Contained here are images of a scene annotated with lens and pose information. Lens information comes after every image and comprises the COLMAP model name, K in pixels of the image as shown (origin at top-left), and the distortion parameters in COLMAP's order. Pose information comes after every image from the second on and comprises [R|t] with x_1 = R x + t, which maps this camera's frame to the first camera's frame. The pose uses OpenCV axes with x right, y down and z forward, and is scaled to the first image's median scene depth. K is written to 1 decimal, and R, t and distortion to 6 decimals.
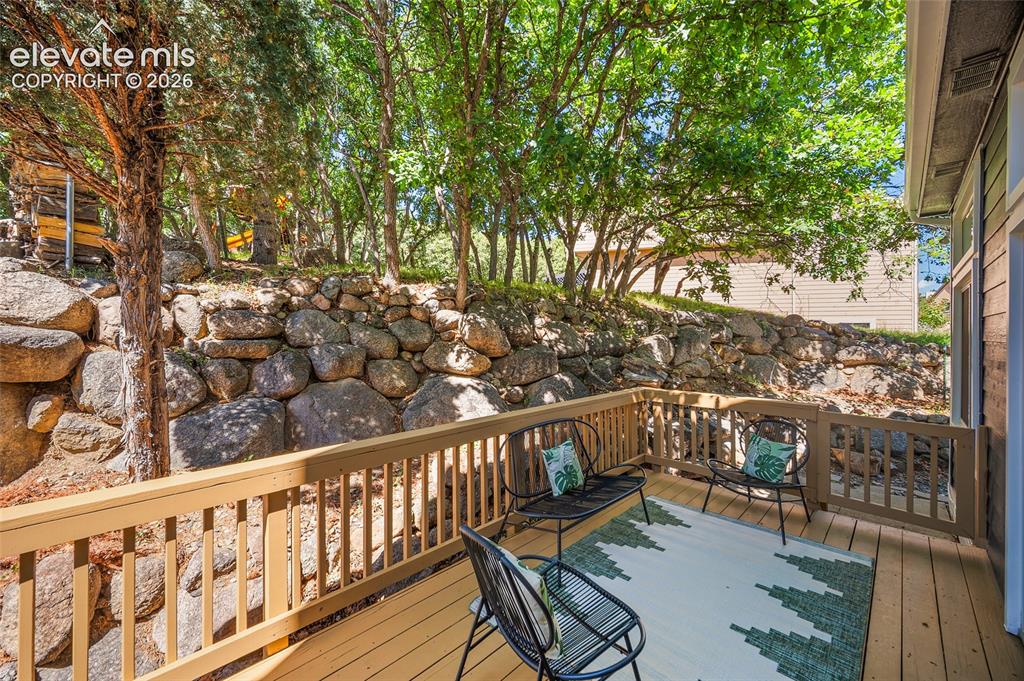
lens RADIAL K [[400.5, 0, 509.6], [0, 400.5, 338.2], [0, 0, 1]] dist [-0.001925, -0.000649]
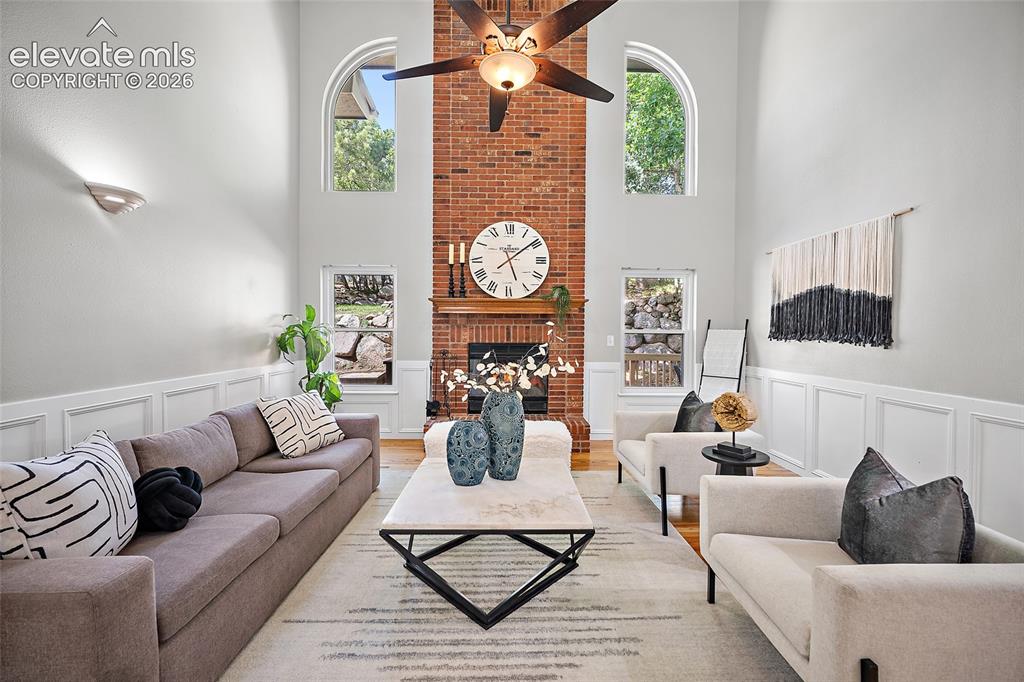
lens RADIAL K [[400.5, 0, 513.2], [0, 400.5, 338.1], [0, 0, 1]] dist [-0.001925, -0.000649]
pose [[0.709699, 0.013519, -0.704375, 0.540637], [-0.002963, 0.999864, 0.016205, 0.036385], [0.704499, -0.009414, 0.709643, -1.050771]]
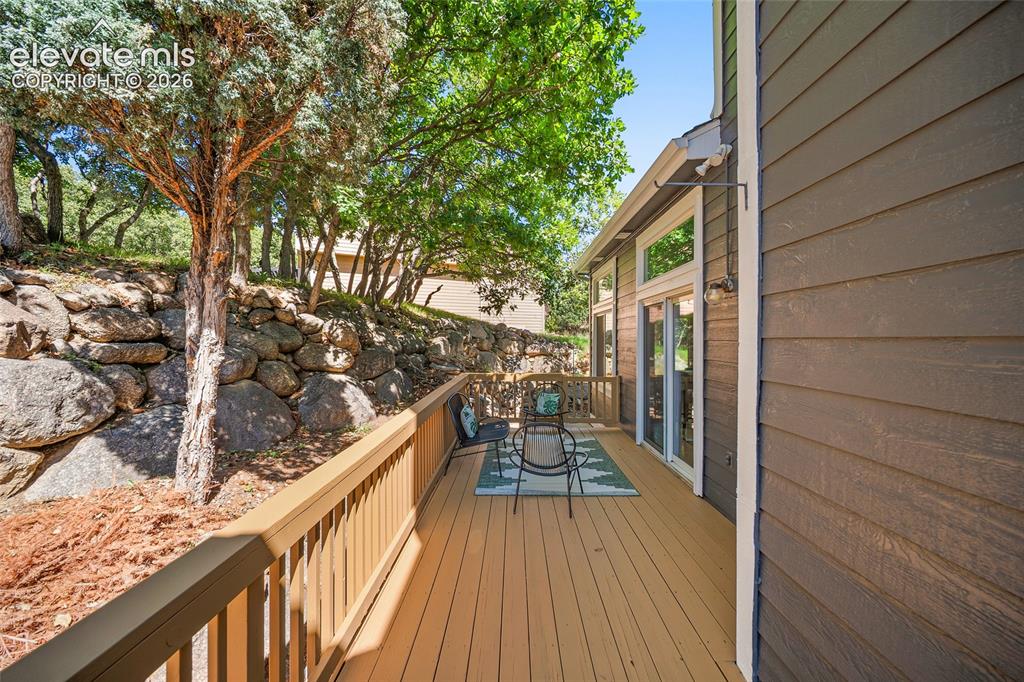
lens RADIAL K [[400.5, 0, 515.5], [0, 400.5, 339.7], [0, 0, 1]] dist [-0.001925, -0.000649]
pose [[0.719495, -0.004171, 0.694485, -0.557448], [0.005334, 0.999986, 0.000480, 0.000886], [-0.694477, 0.003359, 0.719507, -0.179794]]
